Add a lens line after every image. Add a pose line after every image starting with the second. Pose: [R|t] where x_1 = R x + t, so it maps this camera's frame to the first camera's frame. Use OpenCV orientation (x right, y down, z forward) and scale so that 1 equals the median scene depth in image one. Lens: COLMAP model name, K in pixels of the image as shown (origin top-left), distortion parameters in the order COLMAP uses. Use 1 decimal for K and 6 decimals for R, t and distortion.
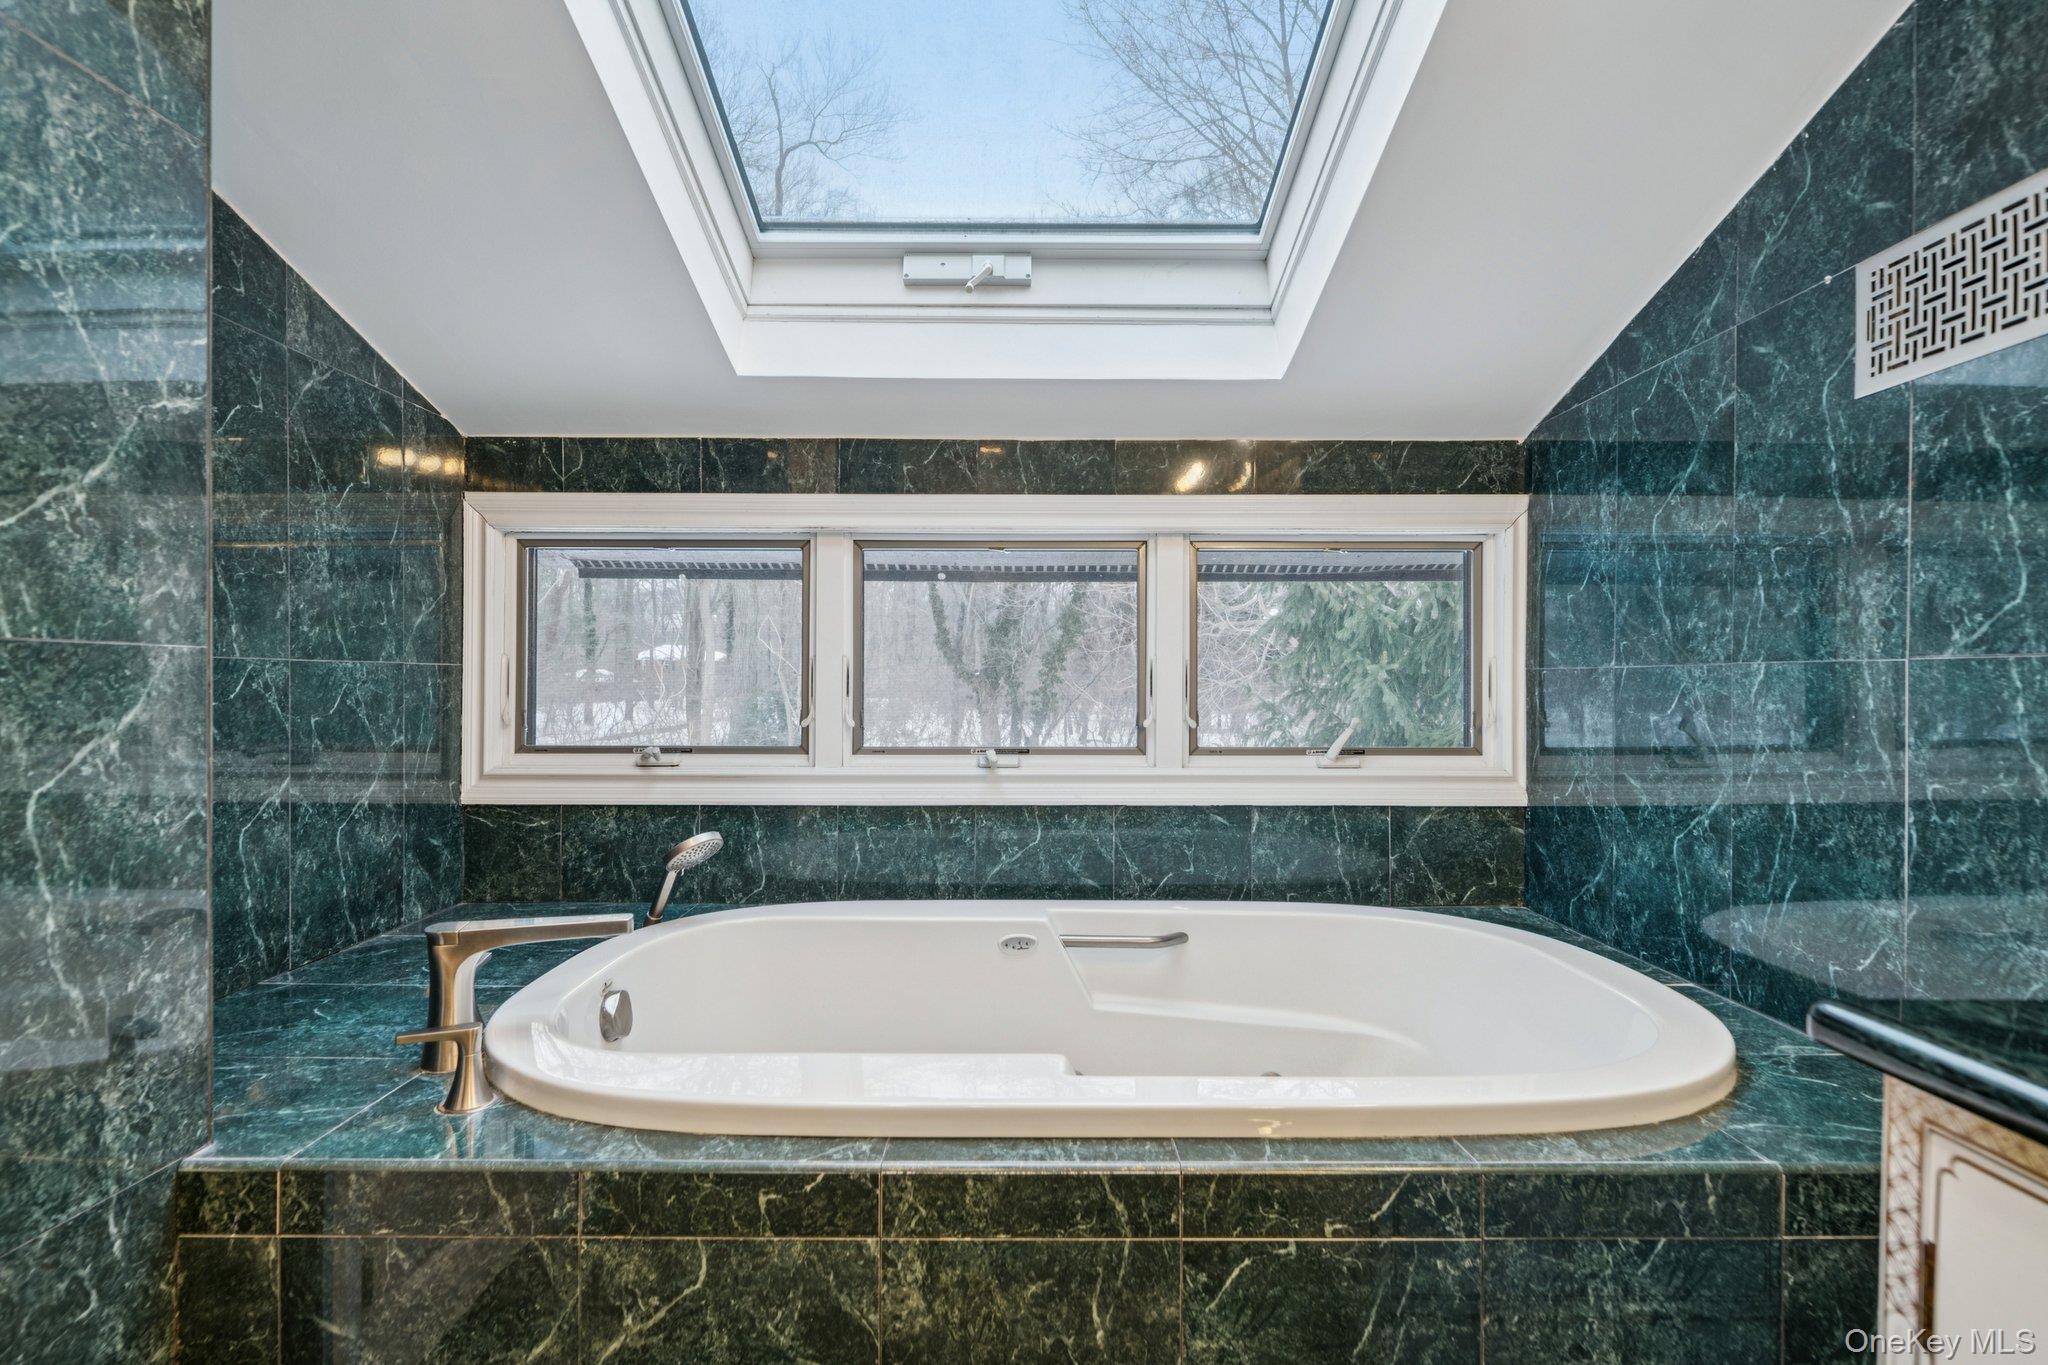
lens RADIAL K [[959.0, 0, 1025.7], [0, 959.0, 683.9], [0, 0, 1]] dist [0.000223, -0.001690]
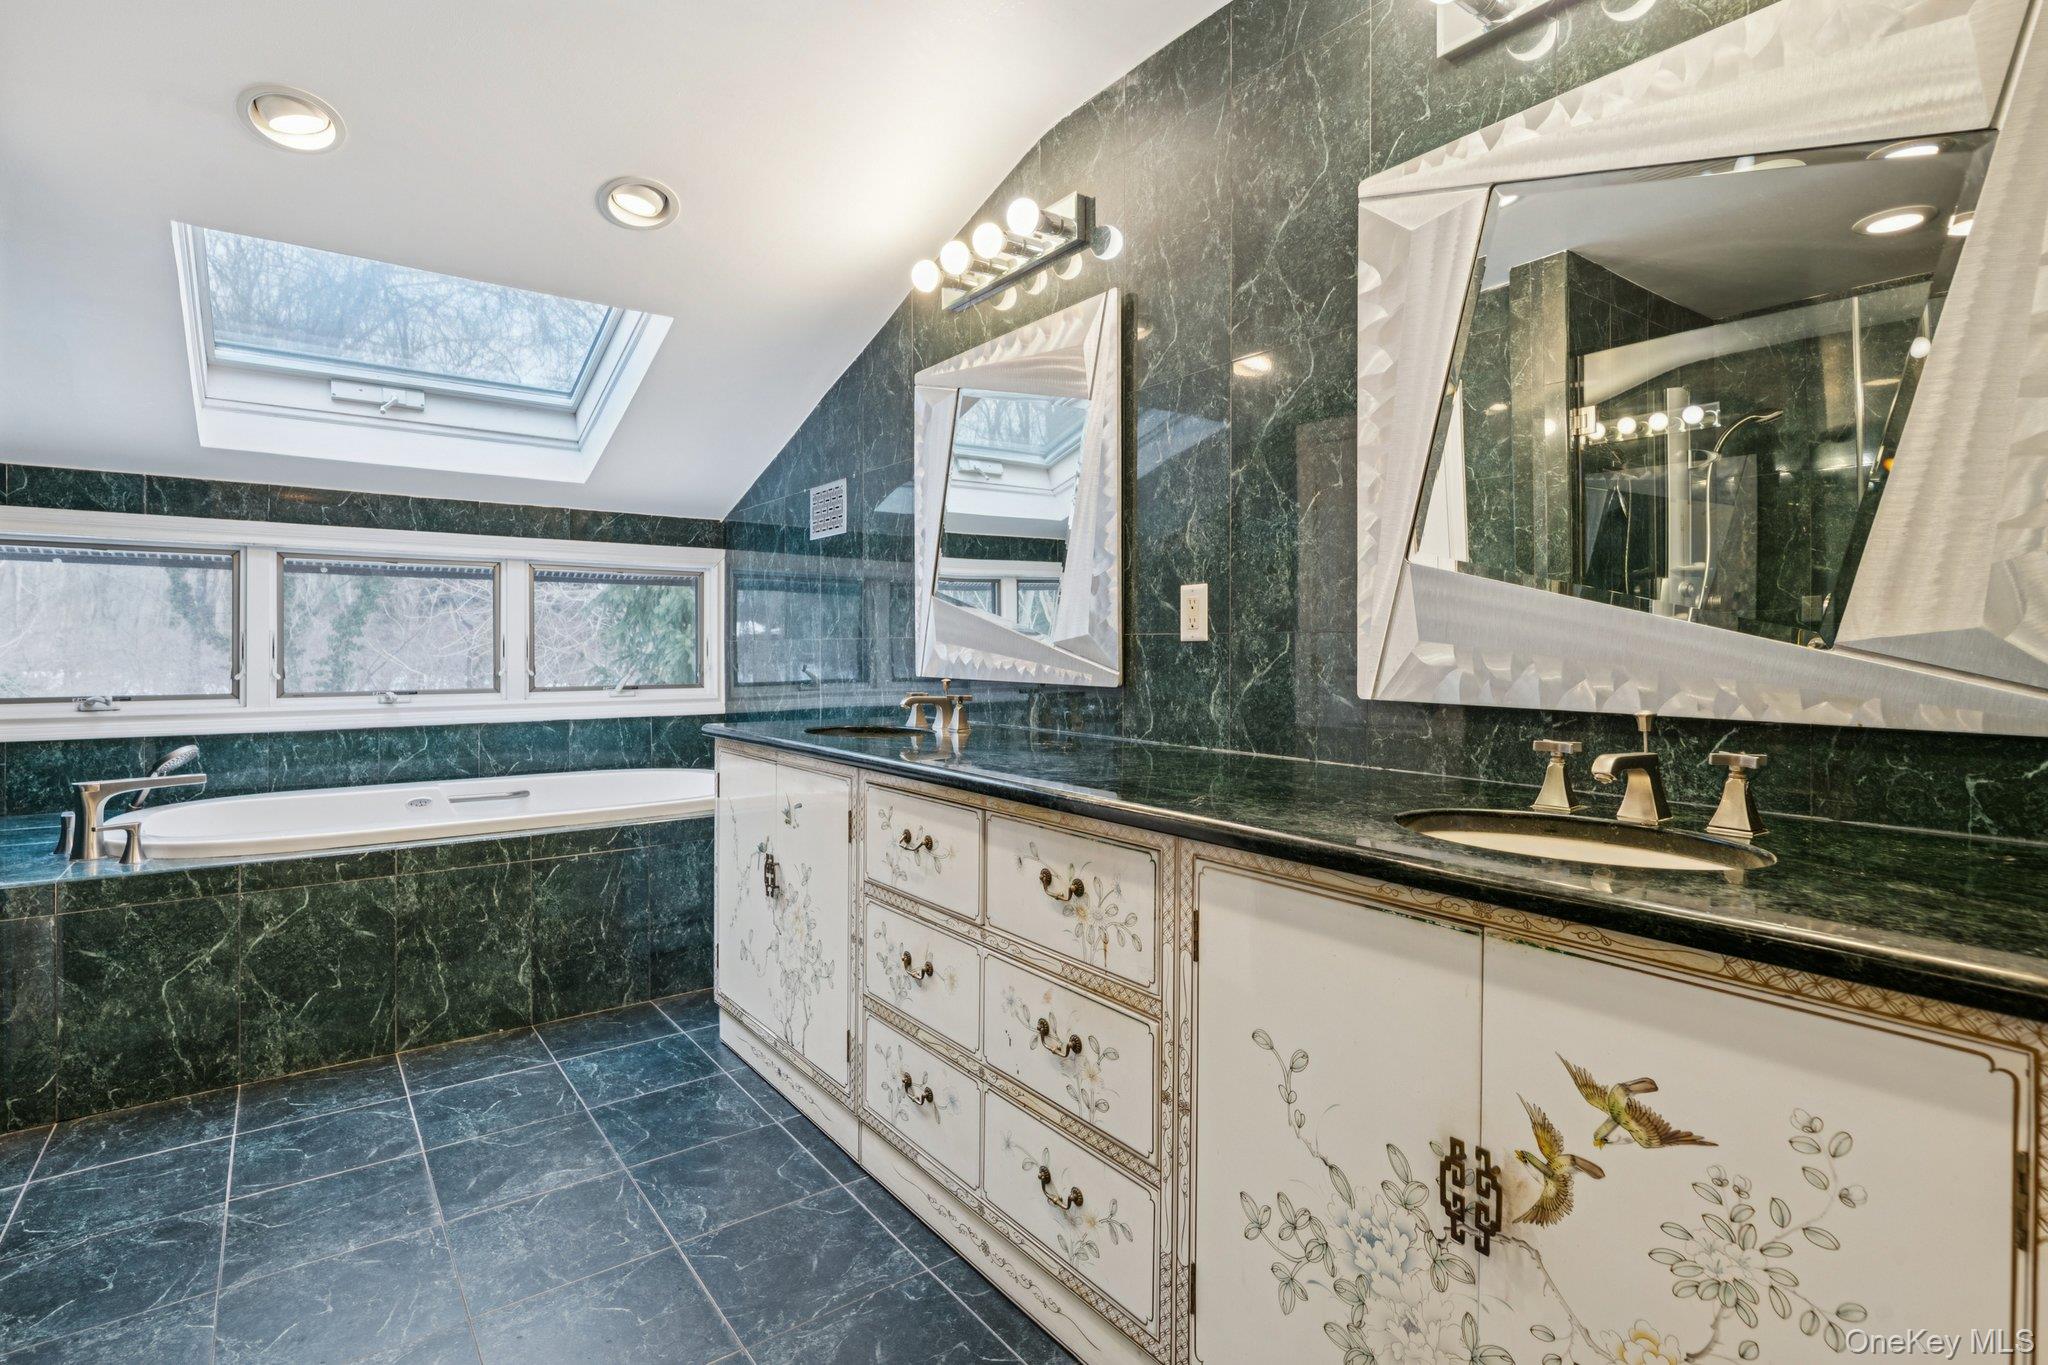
lens RADIAL K [[959.0, 0, 1011.5], [0, 959.0, 650.5], [0, 0, 1]] dist [0.000223, -0.001690]
pose [[0.799638, -0.003522, 0.600473, -0.167766], [0.003267, 0.999994, 0.001514, 0.002157], [-0.600474, 0.000751, 0.799644, -0.879102]]
